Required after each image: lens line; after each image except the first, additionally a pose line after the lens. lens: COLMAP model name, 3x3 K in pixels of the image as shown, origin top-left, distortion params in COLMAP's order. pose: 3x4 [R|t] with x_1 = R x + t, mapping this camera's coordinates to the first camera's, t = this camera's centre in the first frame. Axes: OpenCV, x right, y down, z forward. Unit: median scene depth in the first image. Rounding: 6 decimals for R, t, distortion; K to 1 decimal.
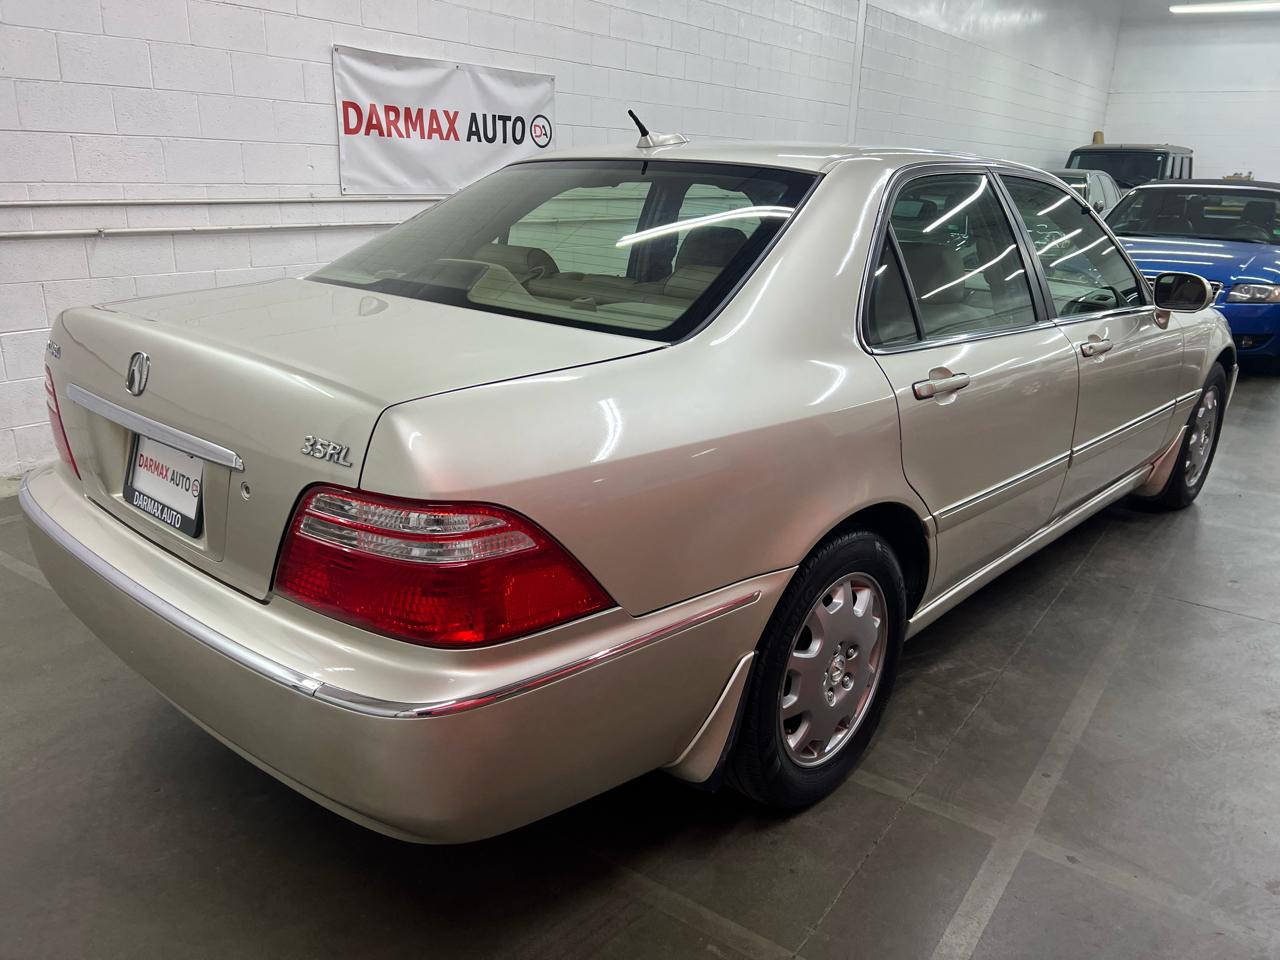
lens RADIAL K [[965.9, 0, 633.4], [0, 965.9, 482.0], [0, 0, 1]] dist [0.063638, -0.074492]
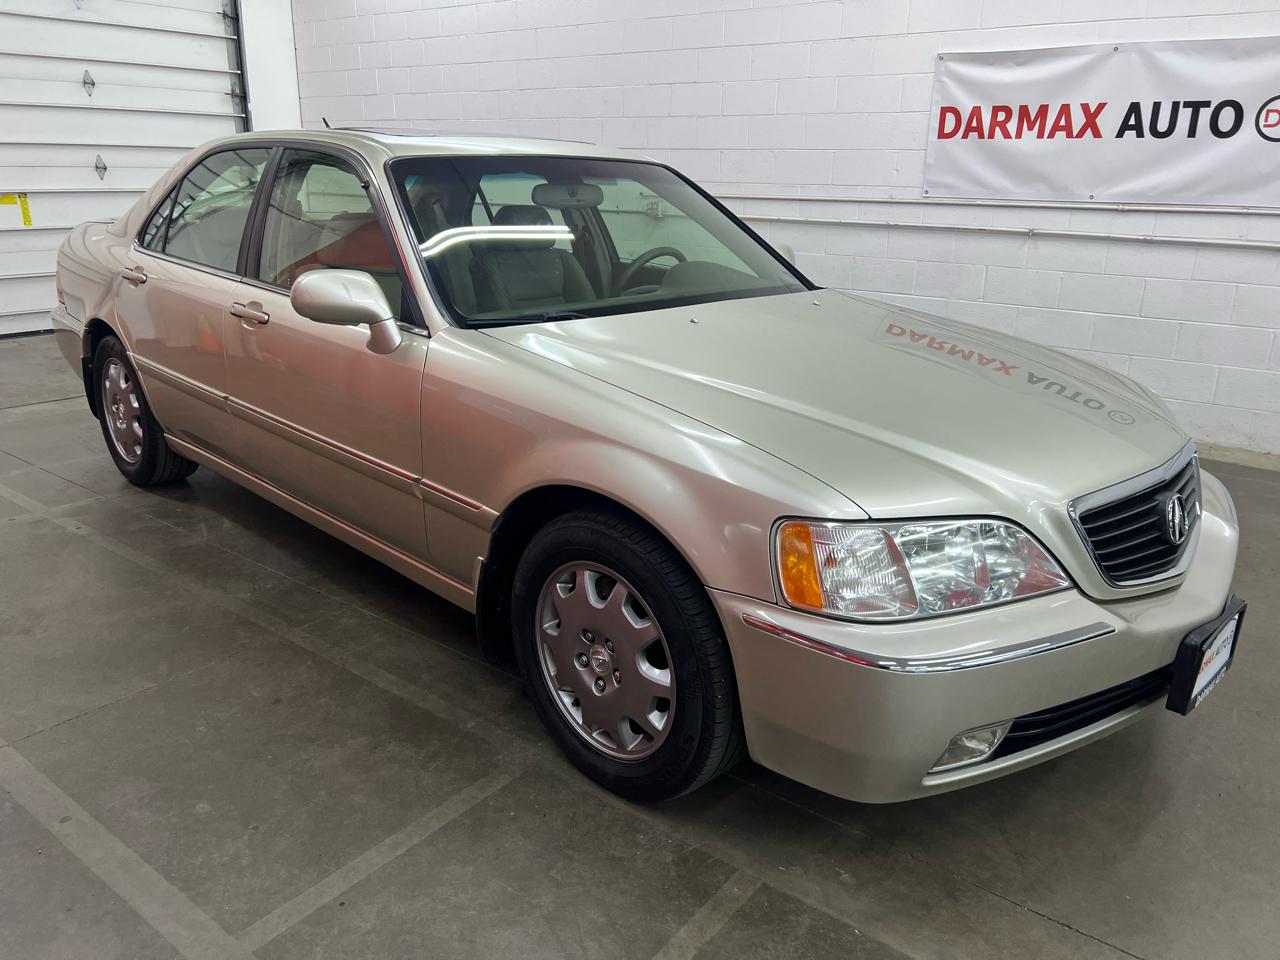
lens RADIAL K [[965.9, 0, 631.8], [0, 965.9, 481.2], [0, 0, 1]] dist [0.063638, -0.074492]
pose [[-0.046300, 0.286421, -0.956984, 0.797363], [-0.322810, 0.902320, 0.285678, -0.215009], [0.945331, 0.322151, 0.050682, 0.741484]]
